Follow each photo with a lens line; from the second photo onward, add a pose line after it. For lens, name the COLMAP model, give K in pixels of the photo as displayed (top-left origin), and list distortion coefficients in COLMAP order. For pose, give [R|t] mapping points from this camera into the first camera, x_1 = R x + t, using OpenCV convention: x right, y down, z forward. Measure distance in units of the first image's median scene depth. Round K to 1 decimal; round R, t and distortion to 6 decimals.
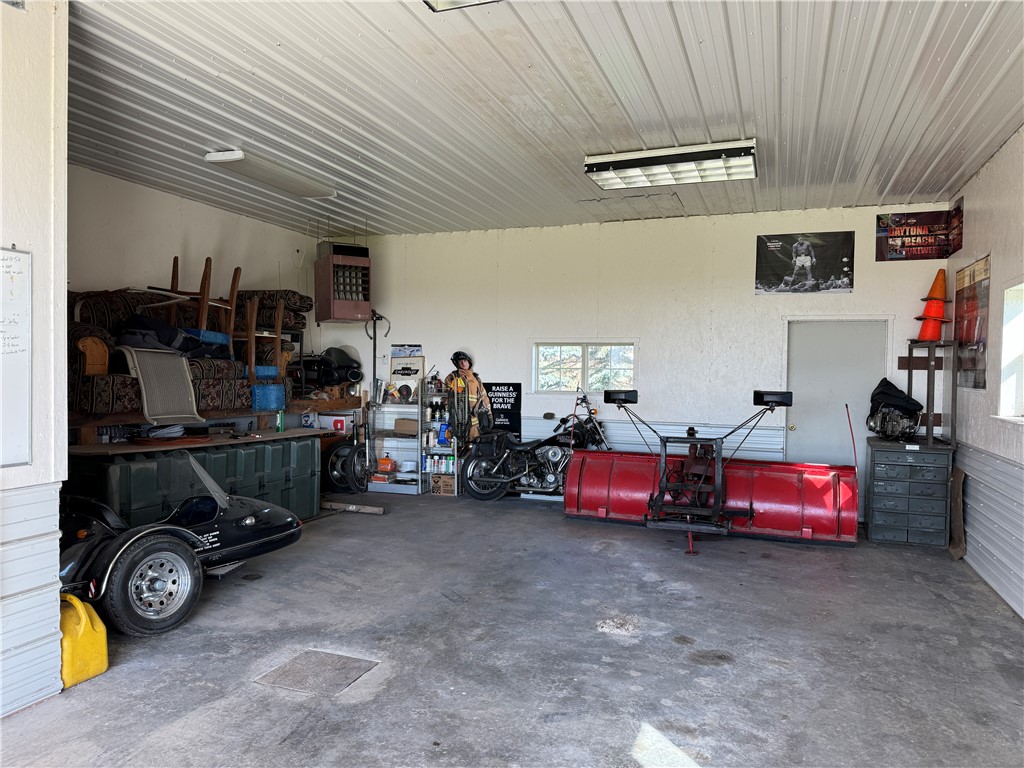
lens RADIAL K [[711.8, 0, 513.0], [0, 711.8, 379.3], [0, 0, 1]] dist [0.022560, -0.002904]
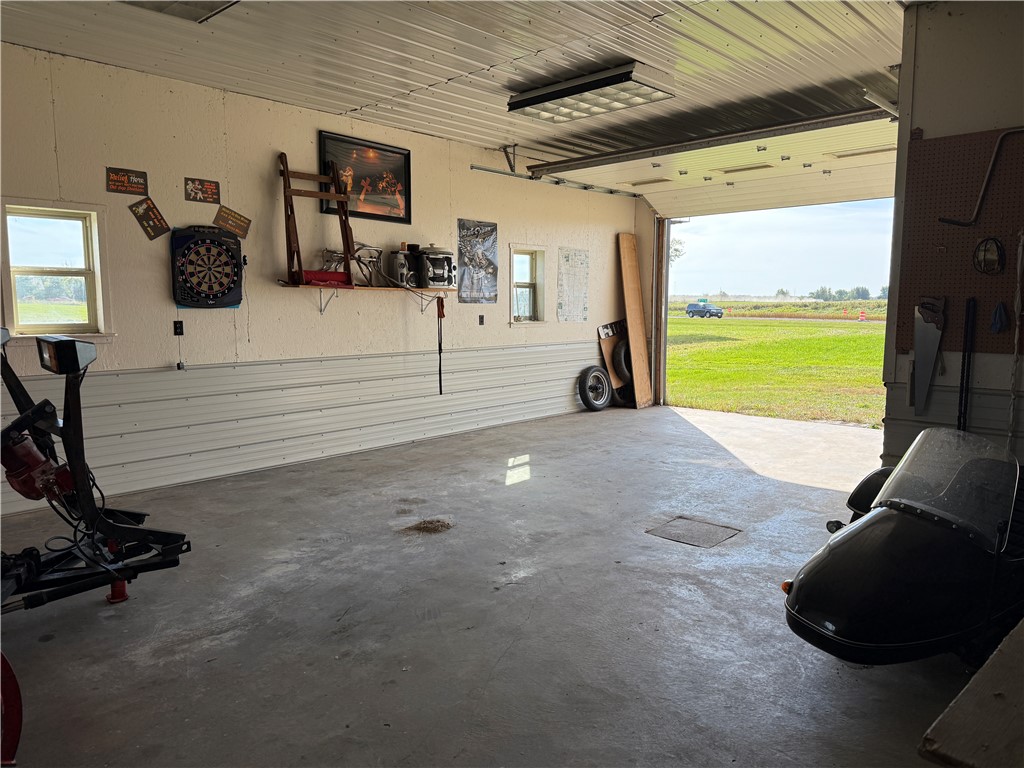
lens RADIAL K [[711.8, 0, 513.0], [0, 711.8, 379.3], [0, 0, 1]] dist [0.022560, -0.002904]
pose [[-0.923657, -0.059127, 0.378630, -0.347341], [-0.011248, 0.991783, 0.127440, -0.024452], [-0.383054, 0.113452, -0.916732, 1.781917]]
